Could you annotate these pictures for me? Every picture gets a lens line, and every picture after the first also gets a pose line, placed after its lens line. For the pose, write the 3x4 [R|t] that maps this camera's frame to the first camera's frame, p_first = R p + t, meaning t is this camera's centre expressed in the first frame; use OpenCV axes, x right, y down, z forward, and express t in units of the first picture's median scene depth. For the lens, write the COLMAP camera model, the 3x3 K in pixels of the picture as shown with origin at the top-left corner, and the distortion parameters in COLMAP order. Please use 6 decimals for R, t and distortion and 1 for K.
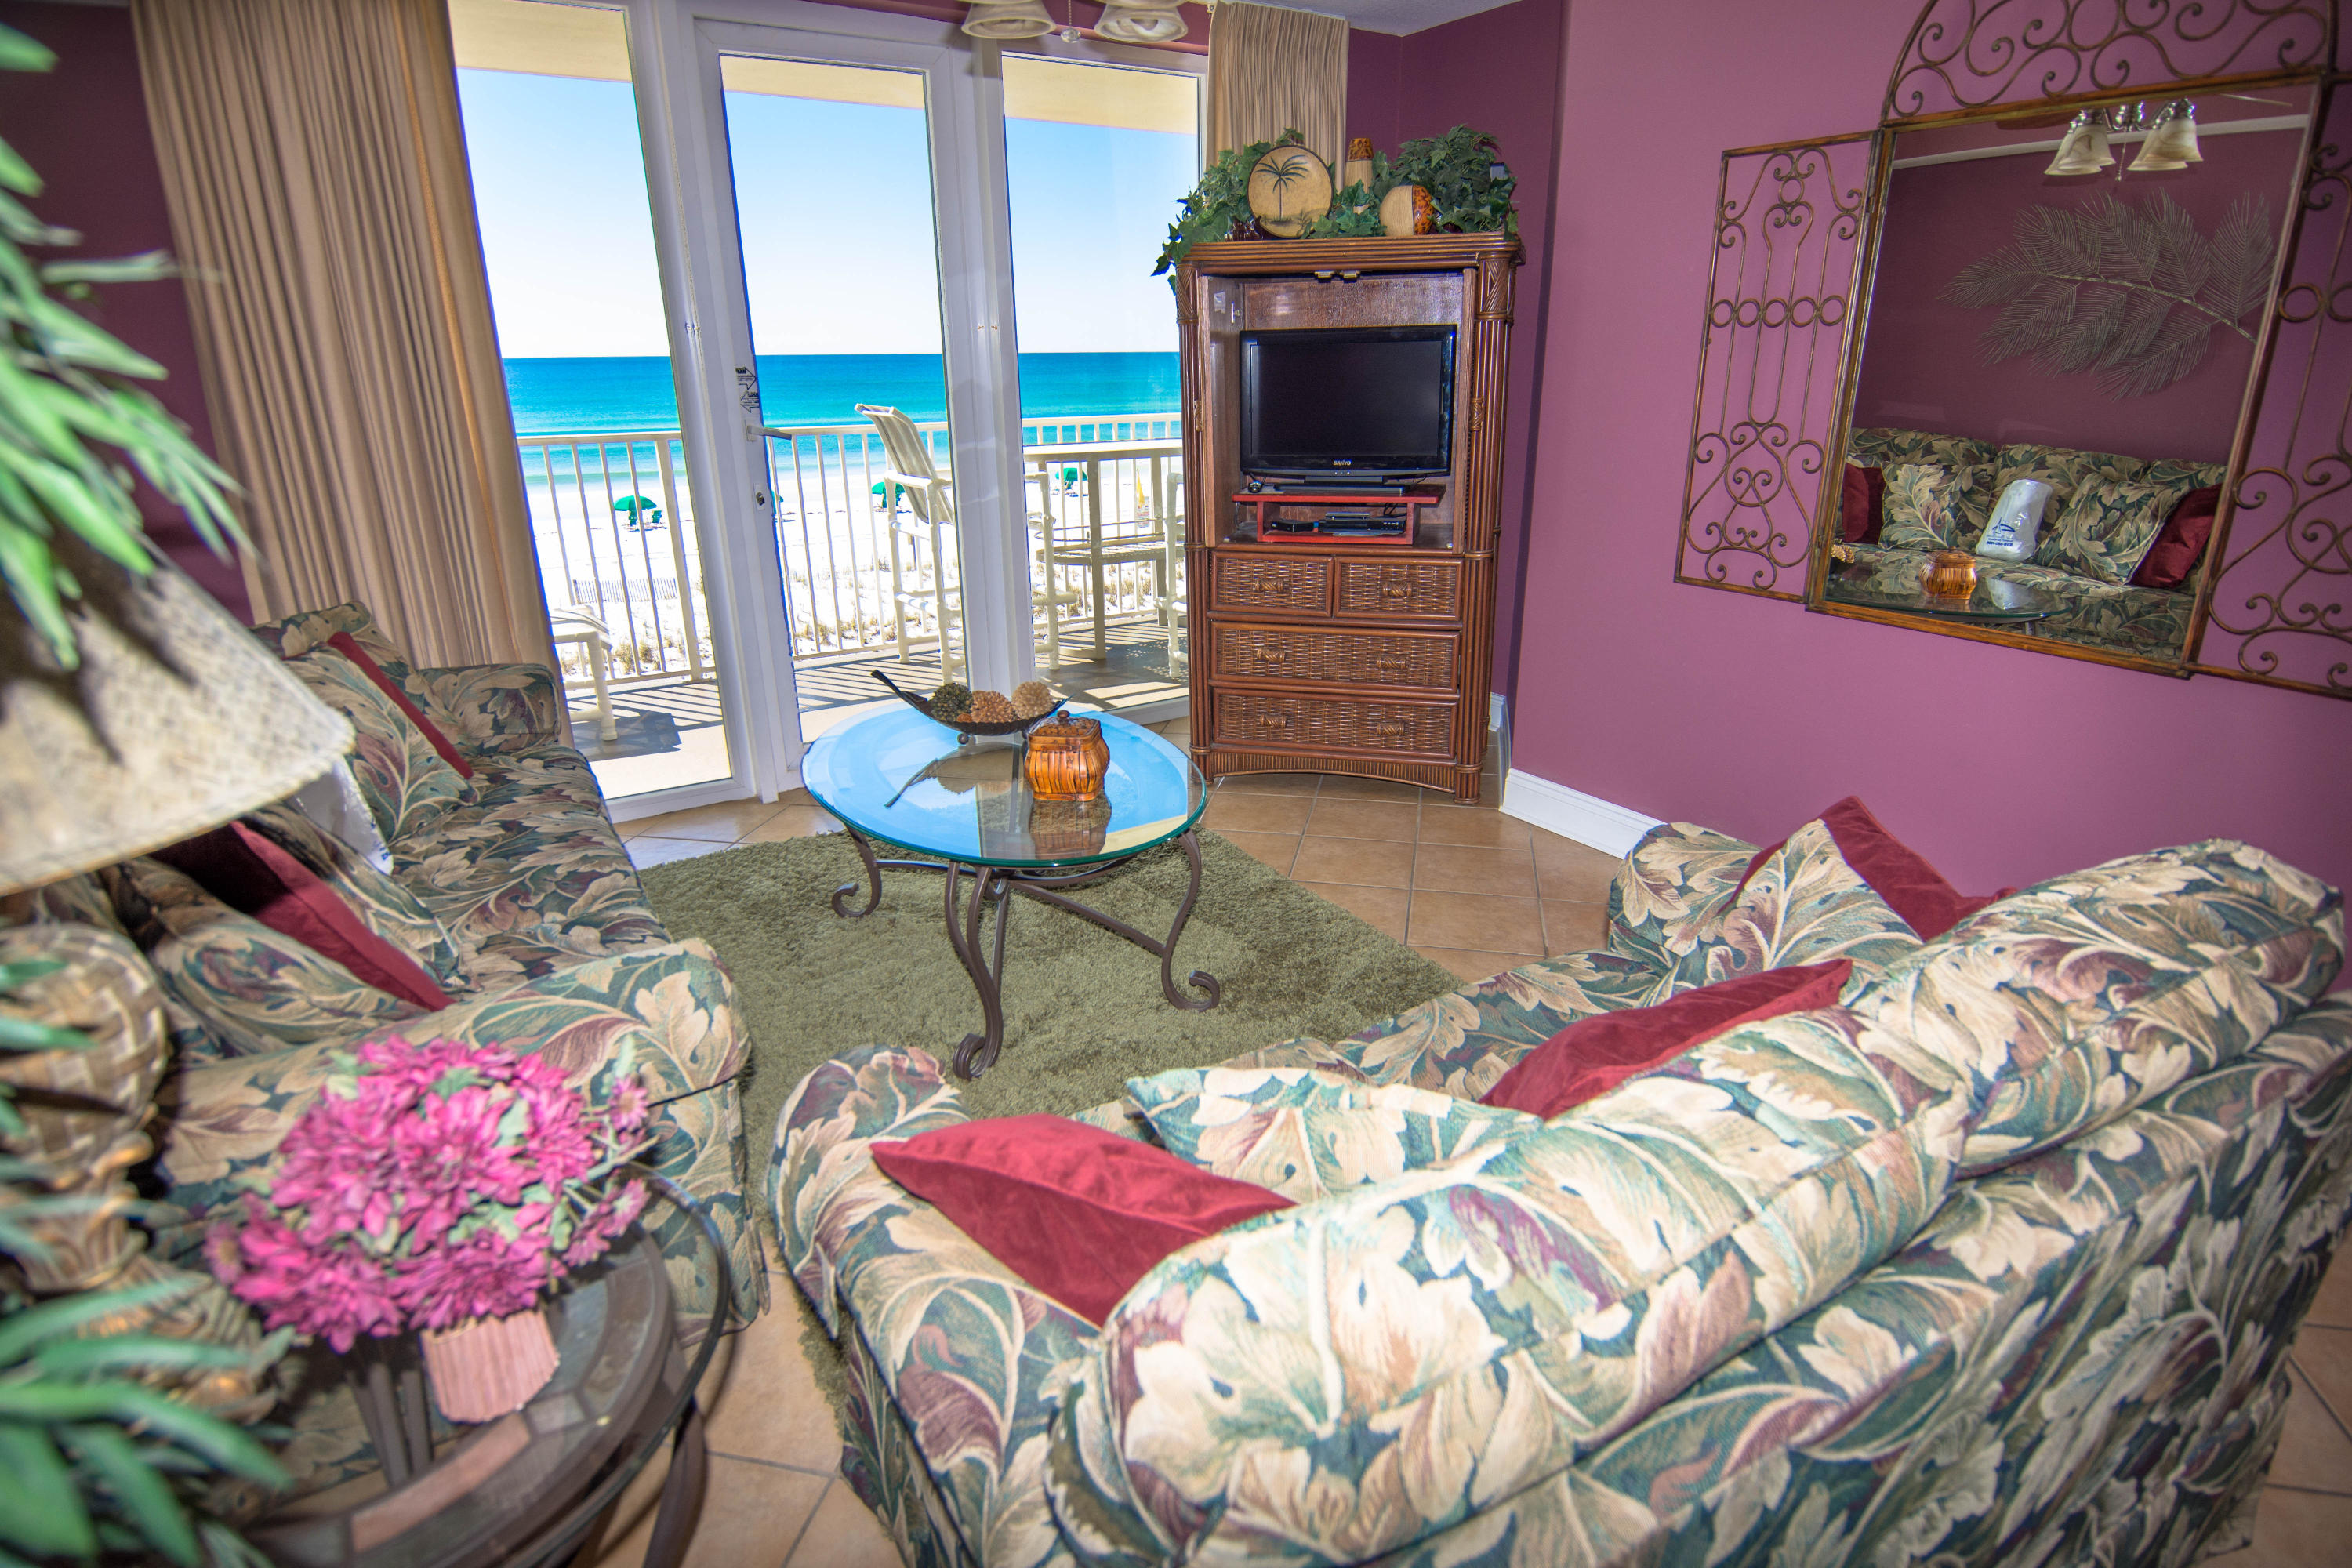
lens RADIAL K [[1240.4, 0, 1197.5], [0, 1240.4, 791.8], [0, 0, 1]] dist [0.007260, -0.020897]
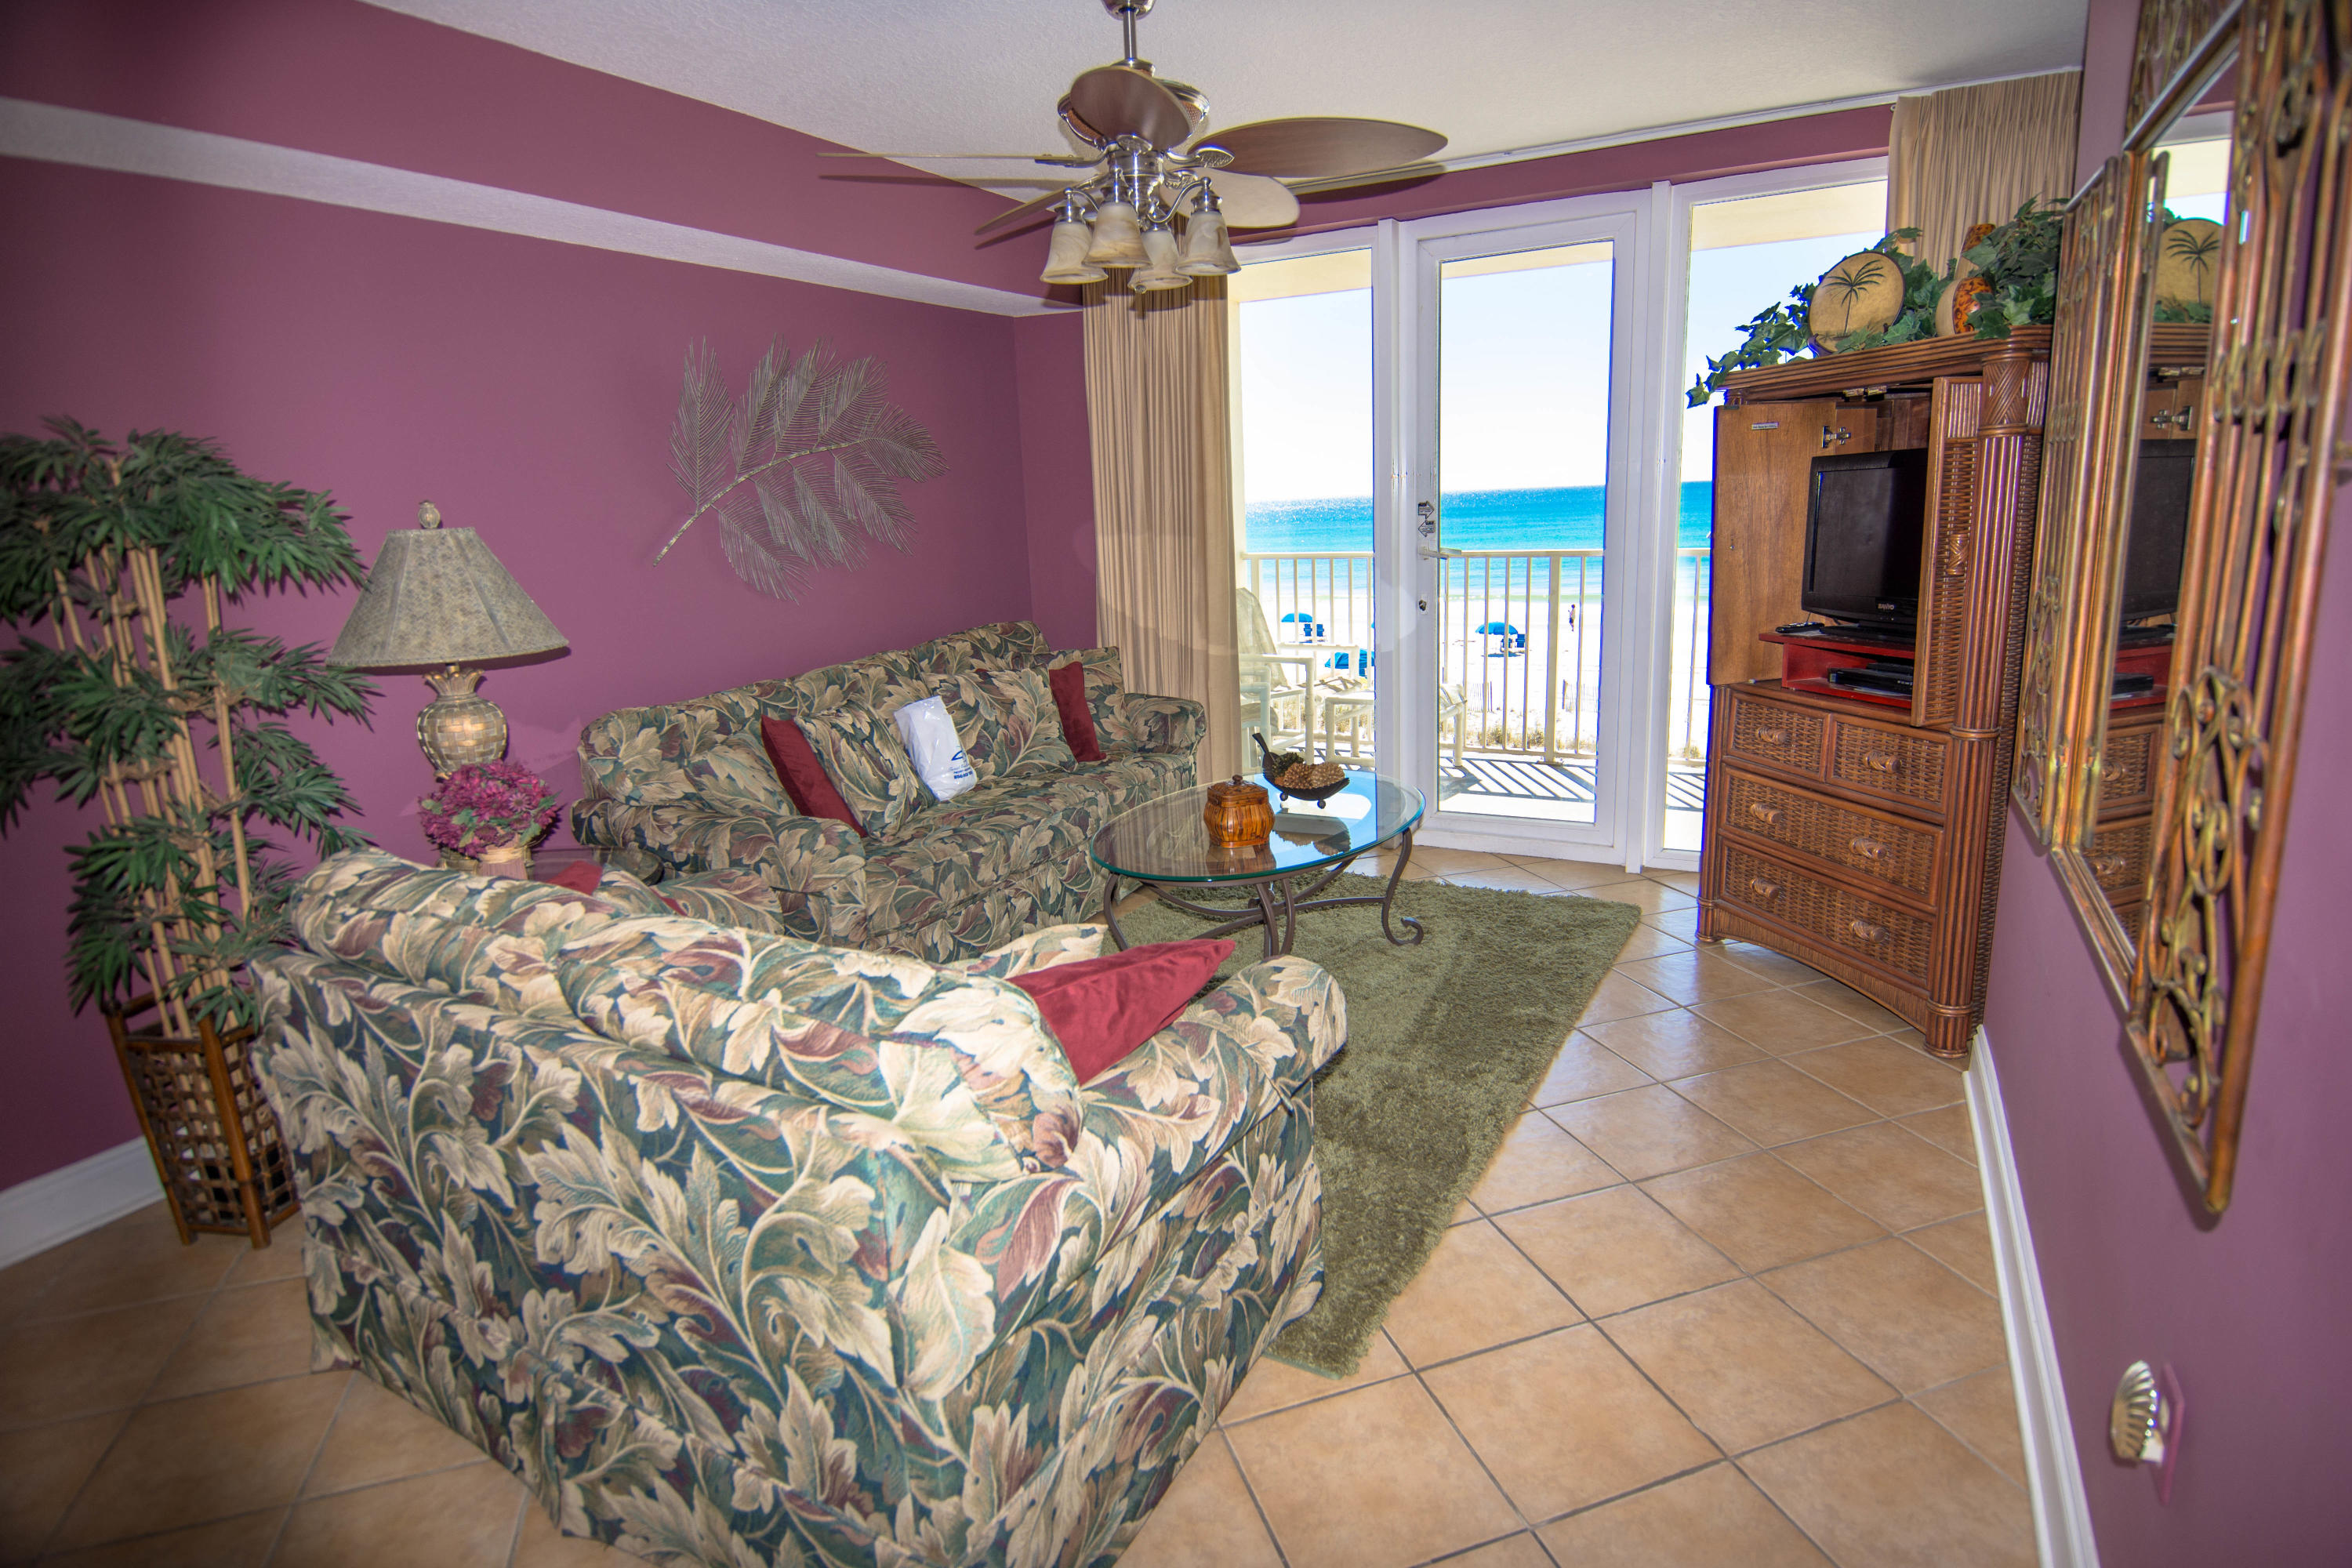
lens RADIAL K [[1240.4, 0, 1197.5], [0, 1240.4, 791.8], [0, 0, 1]] dist [0.007260, -0.020897]
pose [[0.492520, 0.188695, -0.849599, 0.773627], [-0.261070, 0.963288, 0.062602, -0.095975], [0.830221, 0.190972, 0.523701, 0.254720]]
